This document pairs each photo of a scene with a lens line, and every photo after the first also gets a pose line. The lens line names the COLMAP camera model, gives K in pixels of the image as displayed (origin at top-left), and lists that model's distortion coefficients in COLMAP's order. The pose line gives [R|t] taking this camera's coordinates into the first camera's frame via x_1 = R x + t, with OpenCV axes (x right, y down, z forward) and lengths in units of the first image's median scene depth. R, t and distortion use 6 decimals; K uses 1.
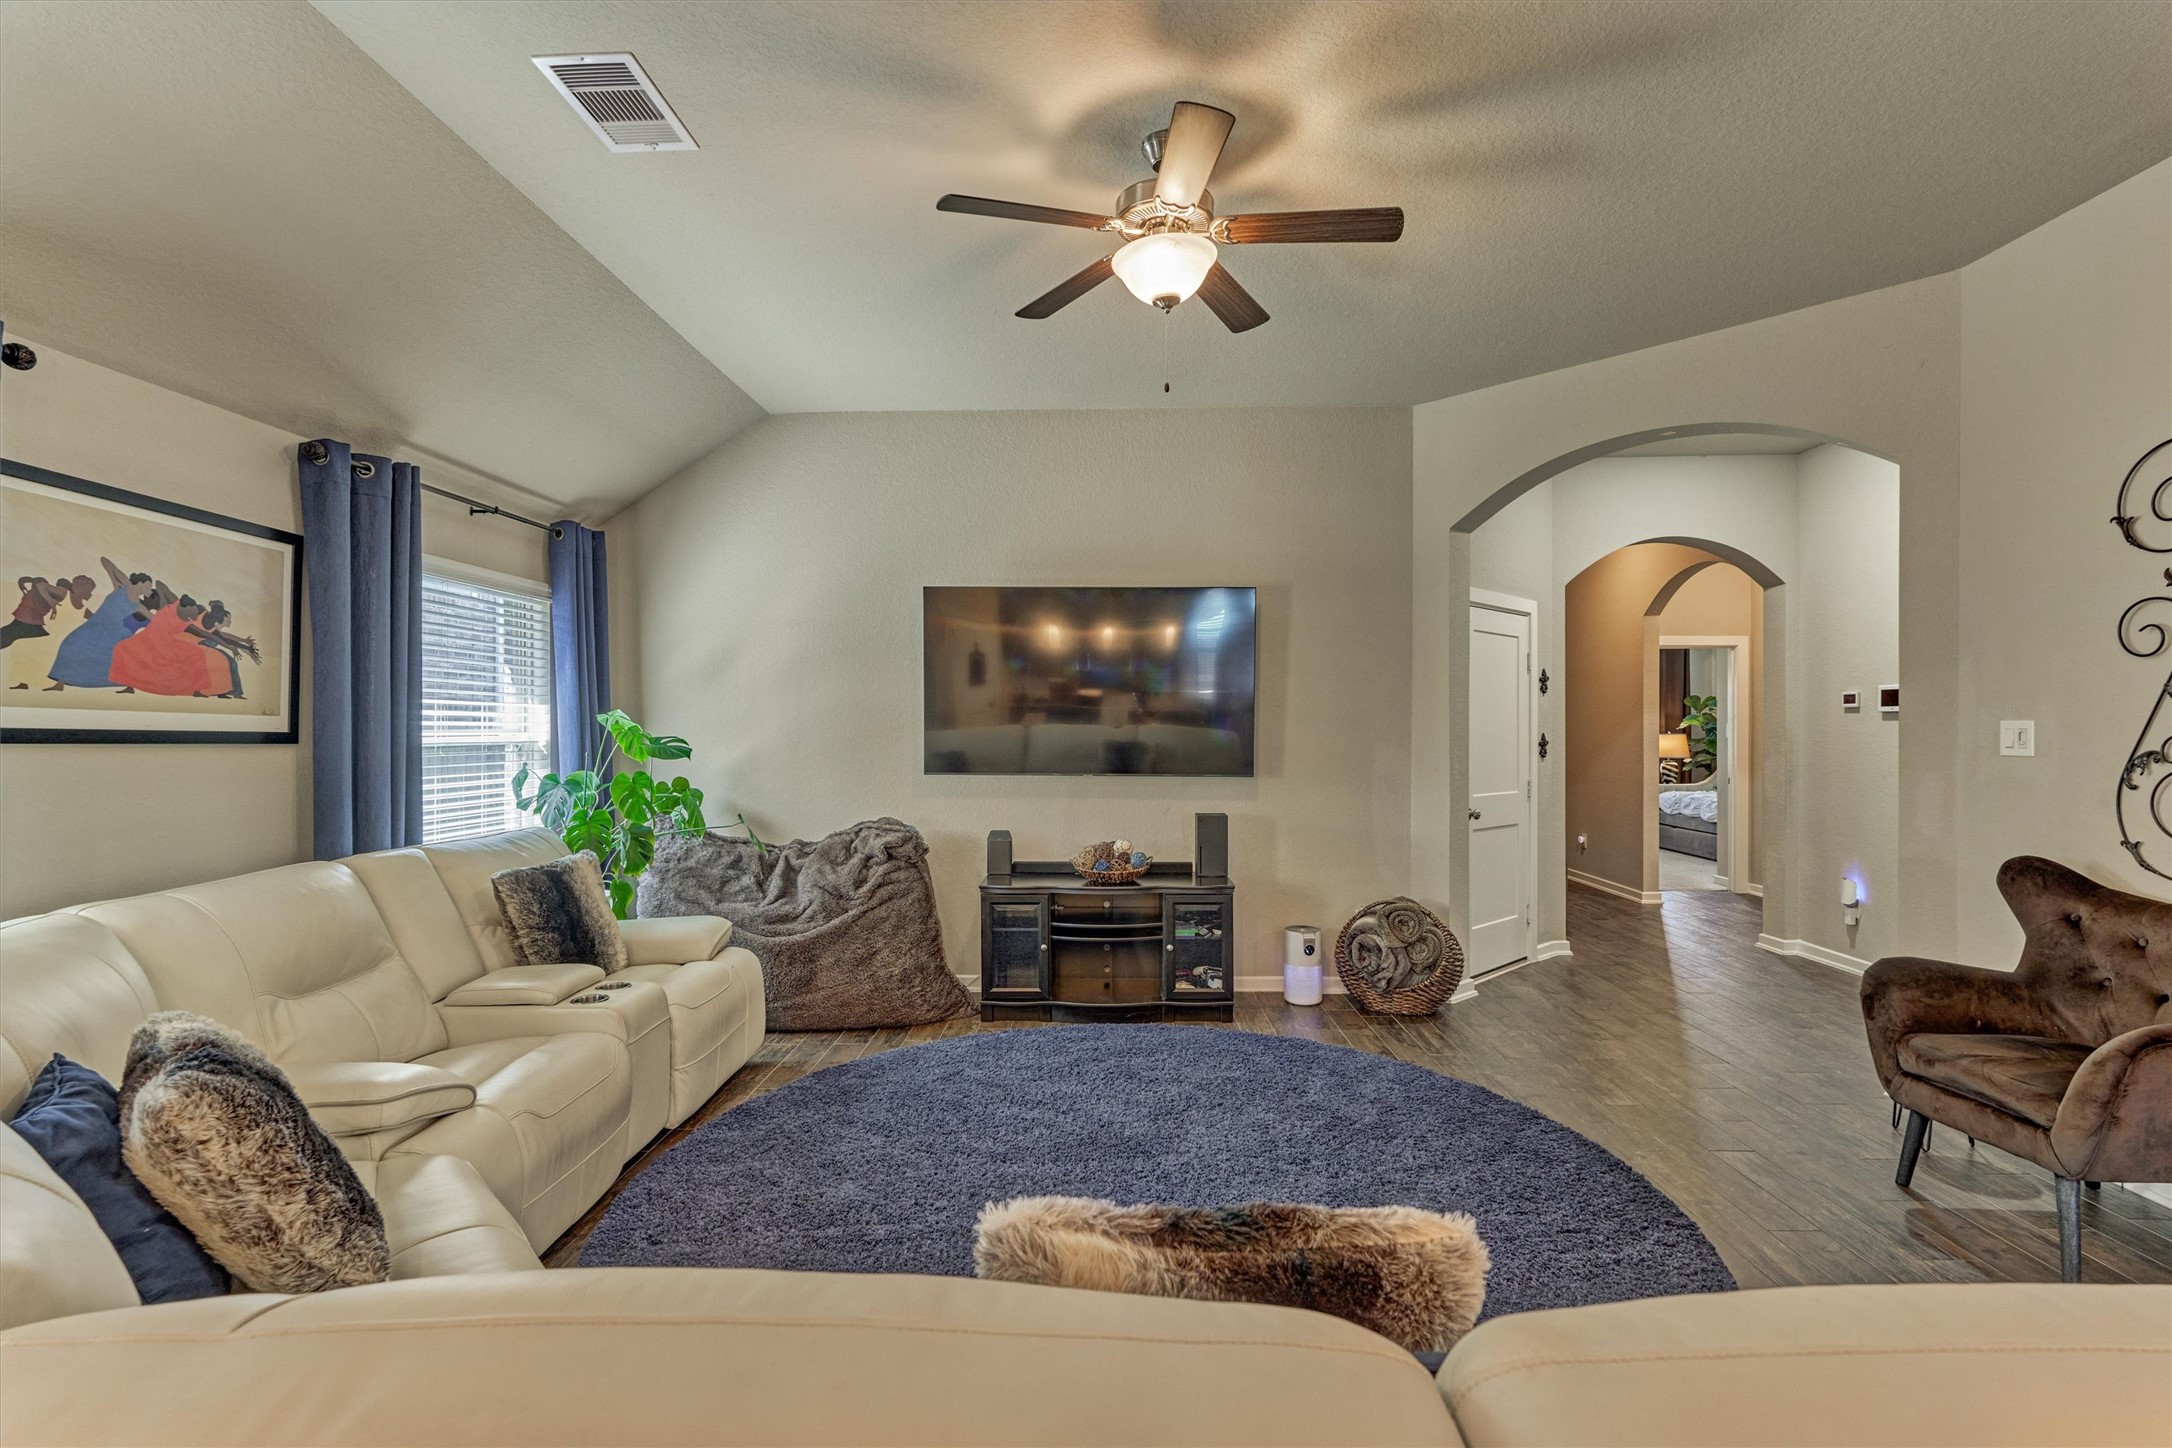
lens RADIAL K [[992.3, 0, 1081.2], [0, 992.3, 731.0], [0, 0, 1]] dist [-0.002179, -0.001468]
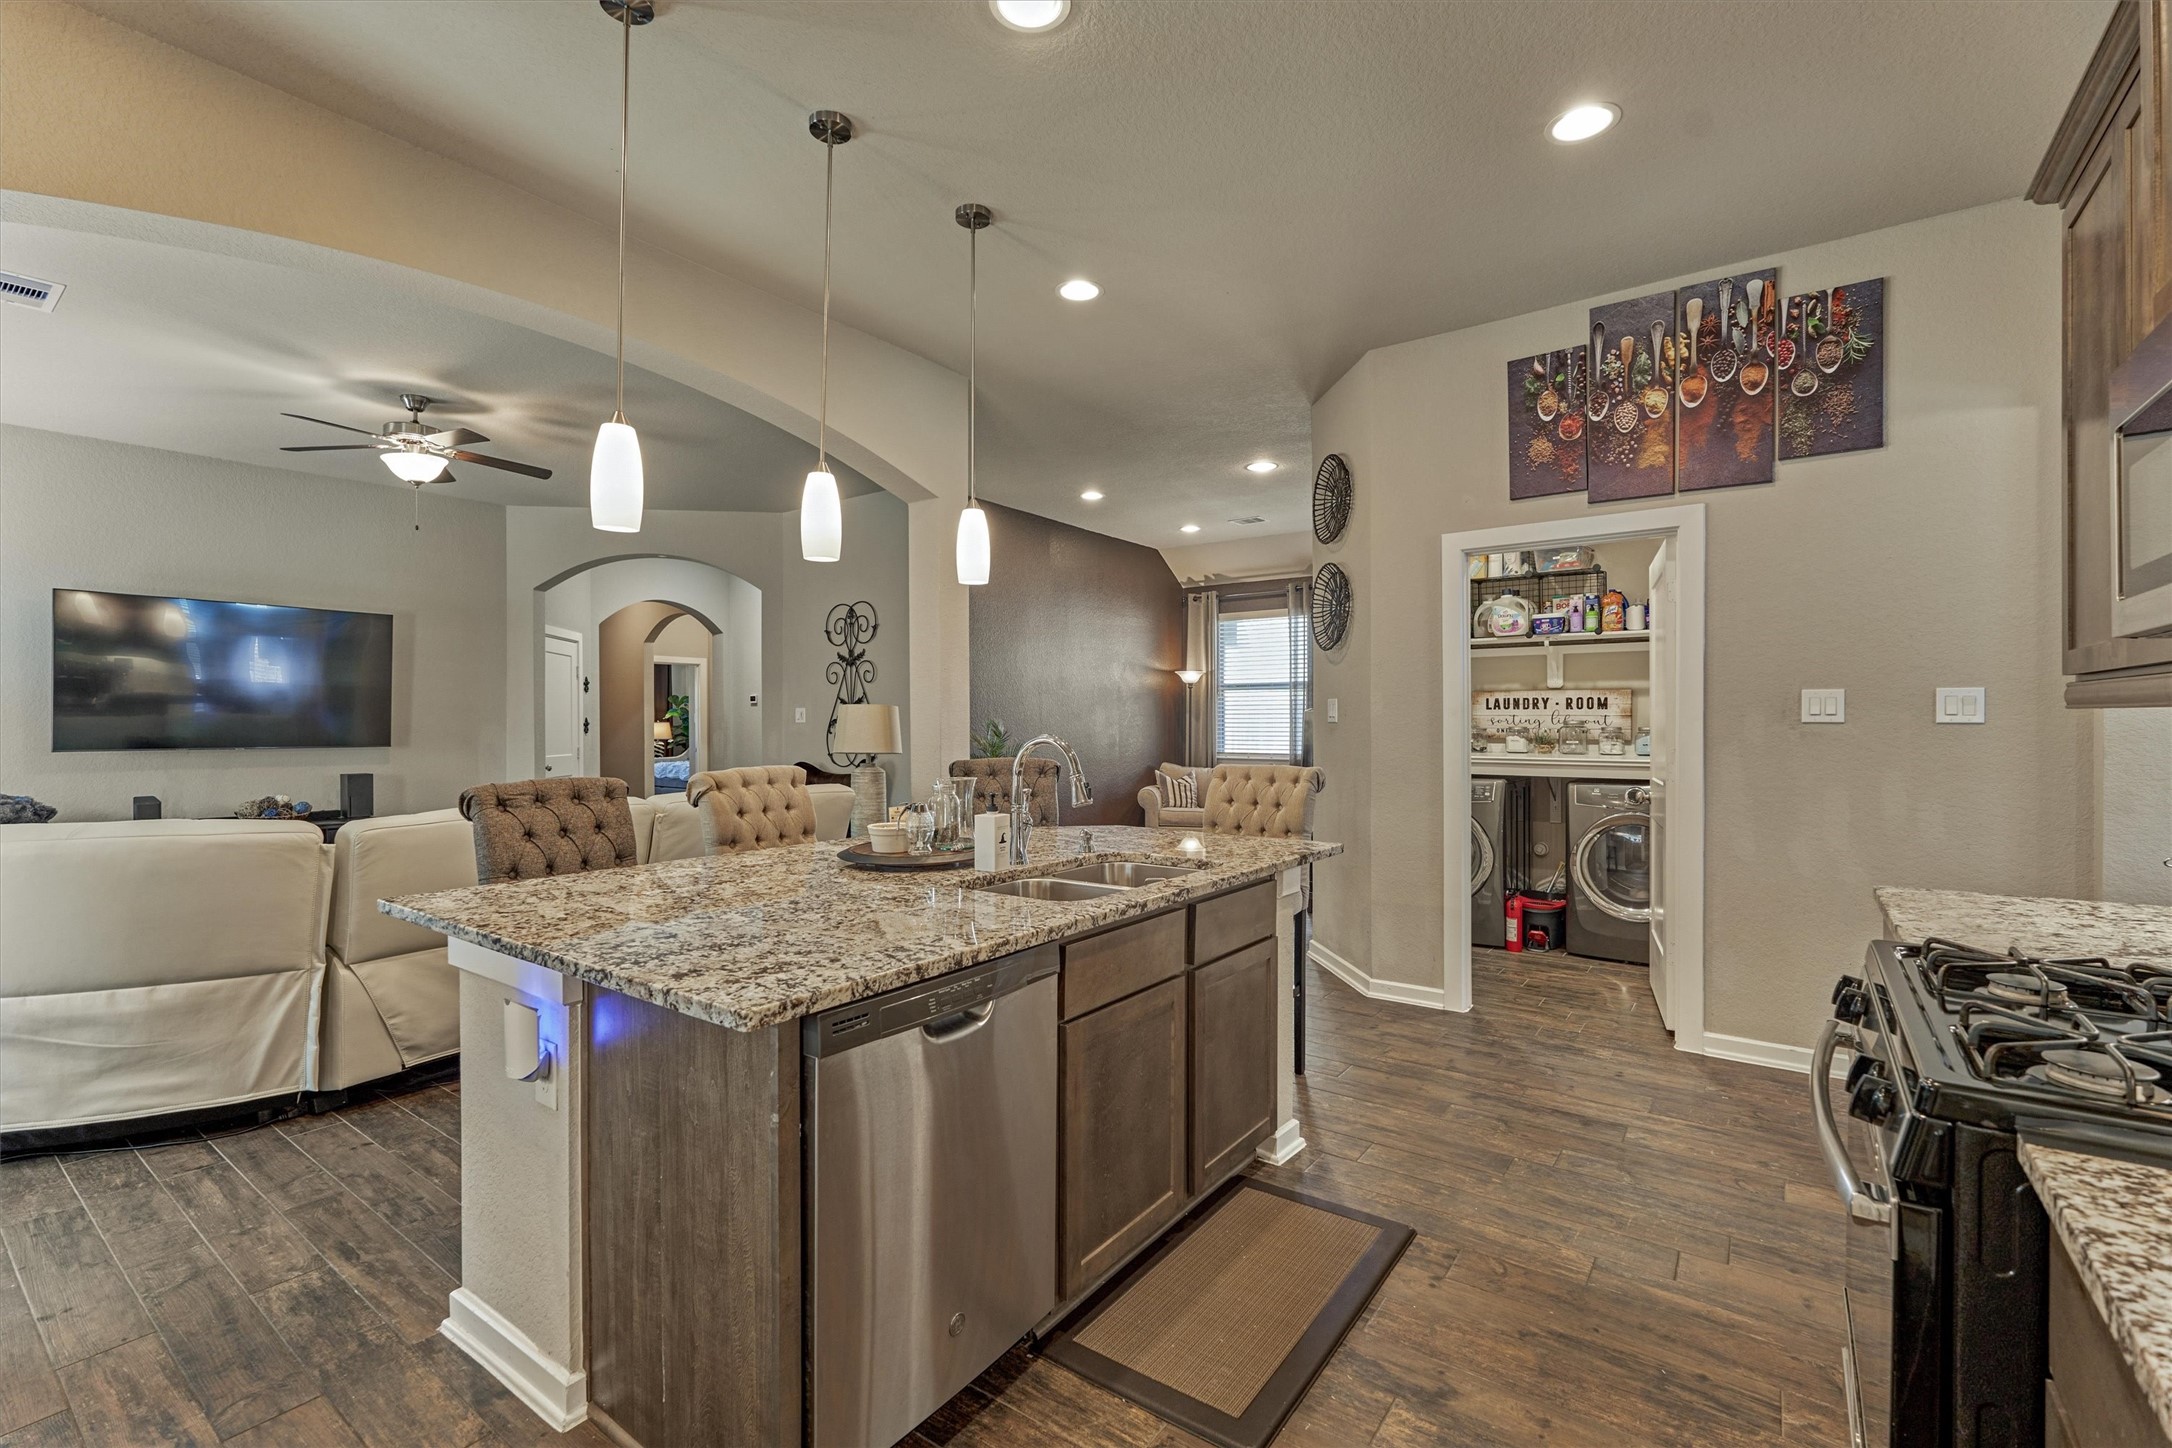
lens RADIAL K [[953.1, 0, 1088.5], [0, 953.1, 721.2], [0, 0, 1]] dist [-0.003045, 0.001113]
pose [[0.569241, -0.004331, 0.822160, -0.398469], [0.010364, 0.999944, -0.001908, 0.023131], [-0.822106, 0.009607, 0.569254, -0.633909]]
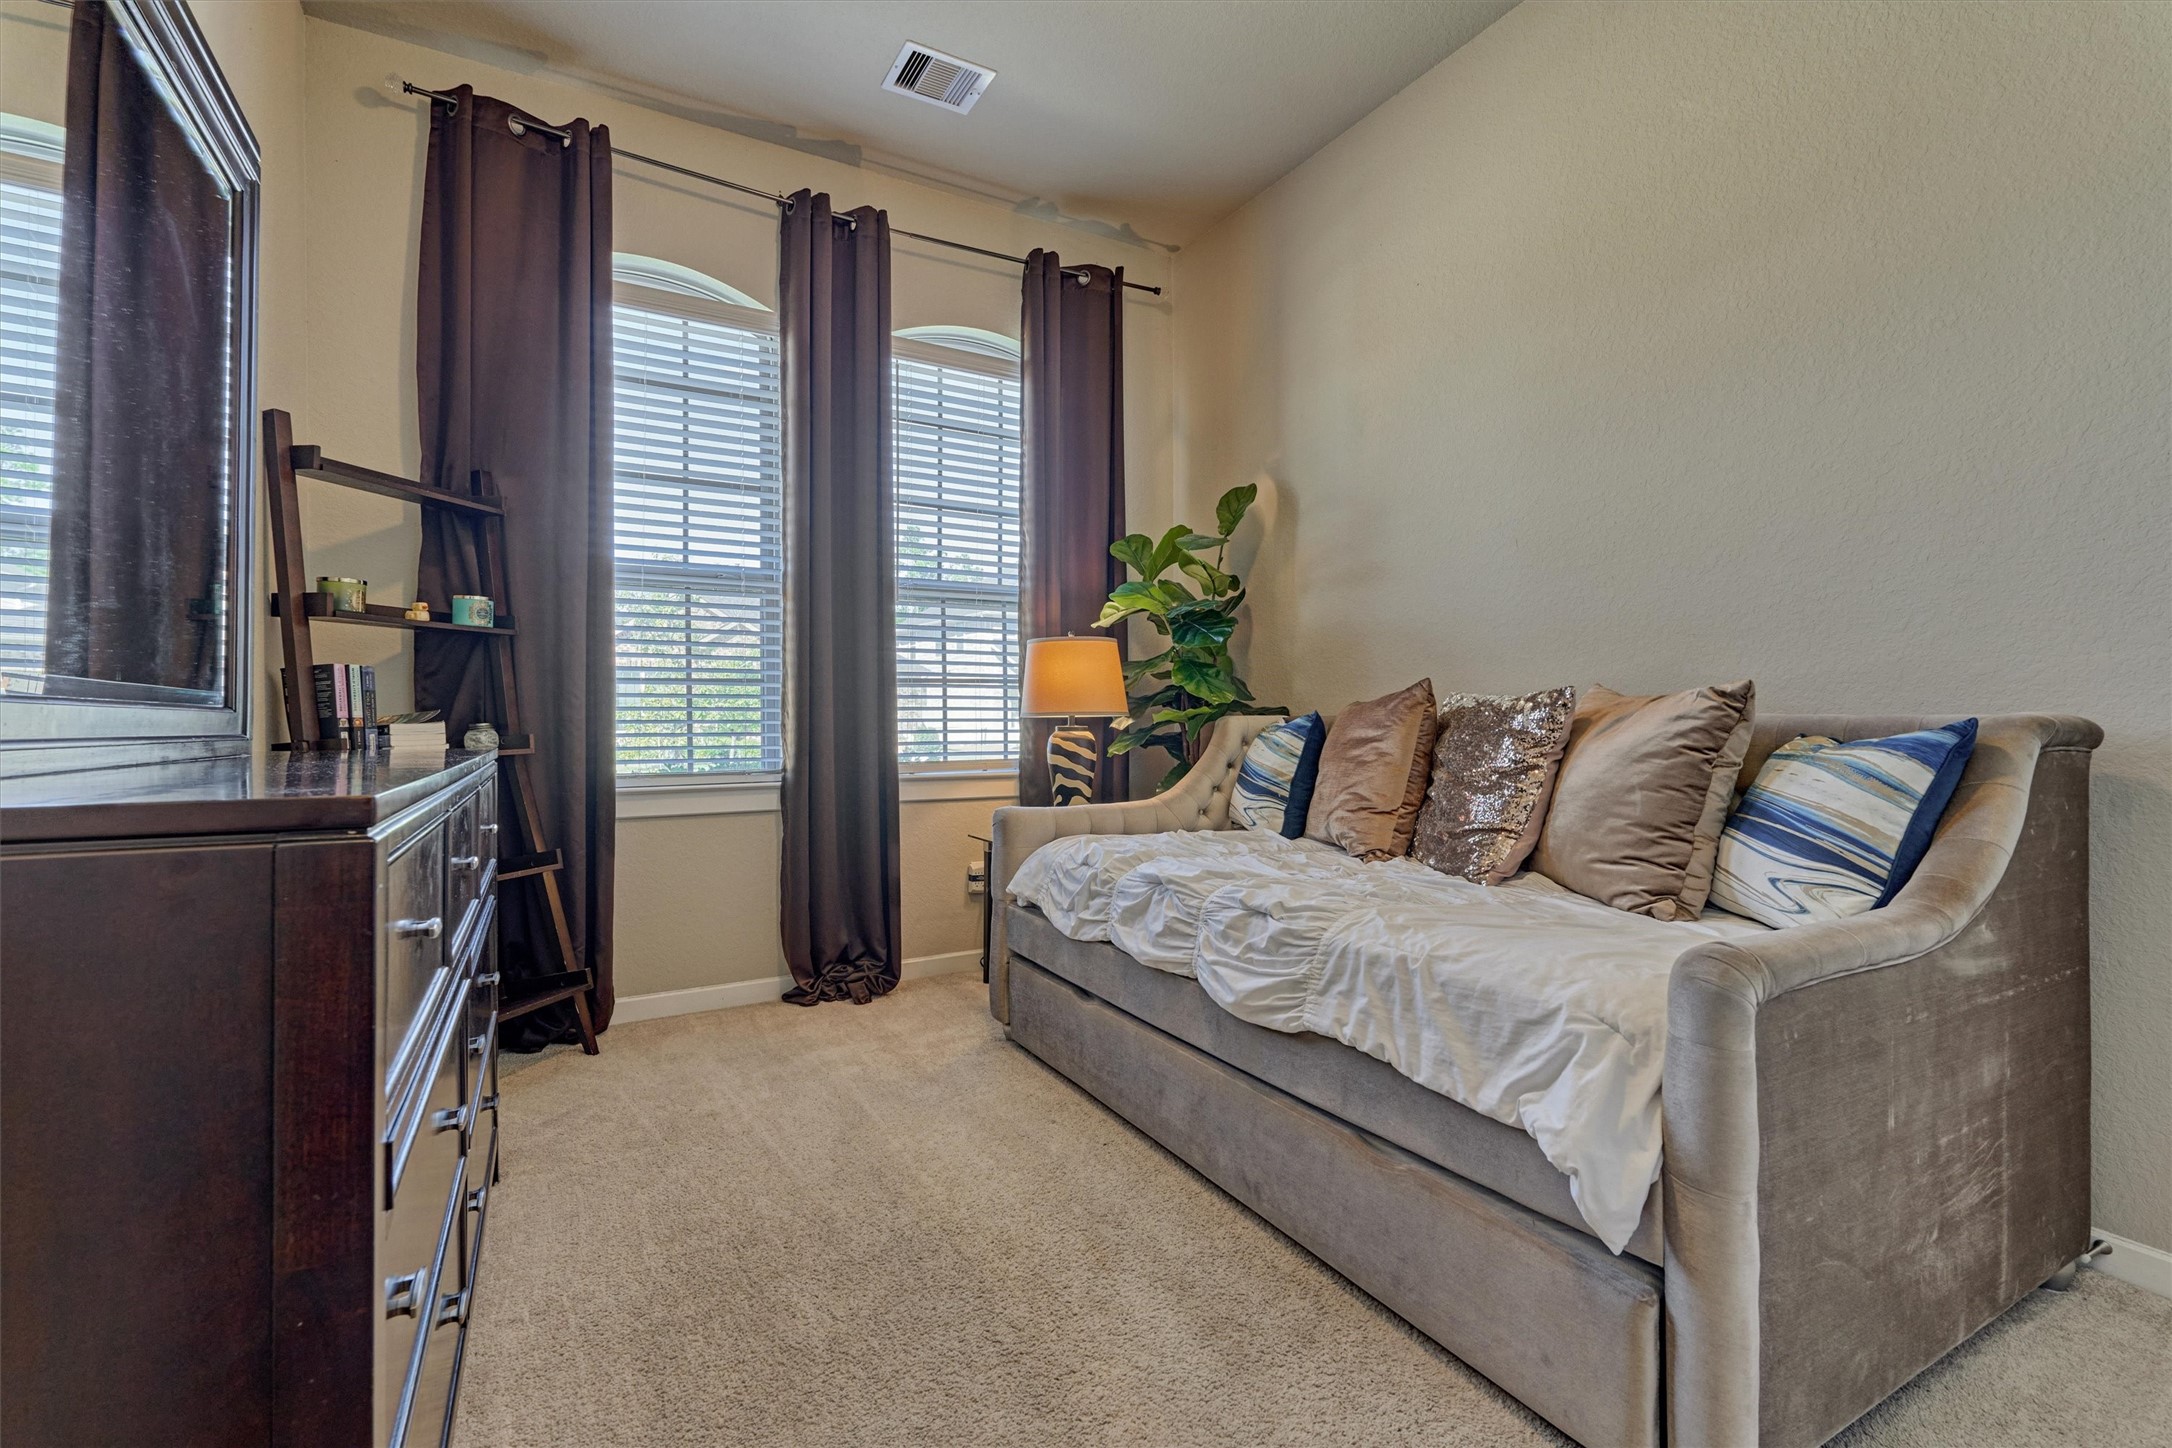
lens RADIAL K [[953.1, 0, 1083.1], [0, 953.1, 724.1], [0, 0, 1]] dist [-0.003045, 0.001113]
pose [[0.858587, 0.006560, 0.512626, 1.004191], [0.001304, 0.999887, -0.014980, 0.075997], [-0.512666, 0.013530, 0.858481, 1.679462]]
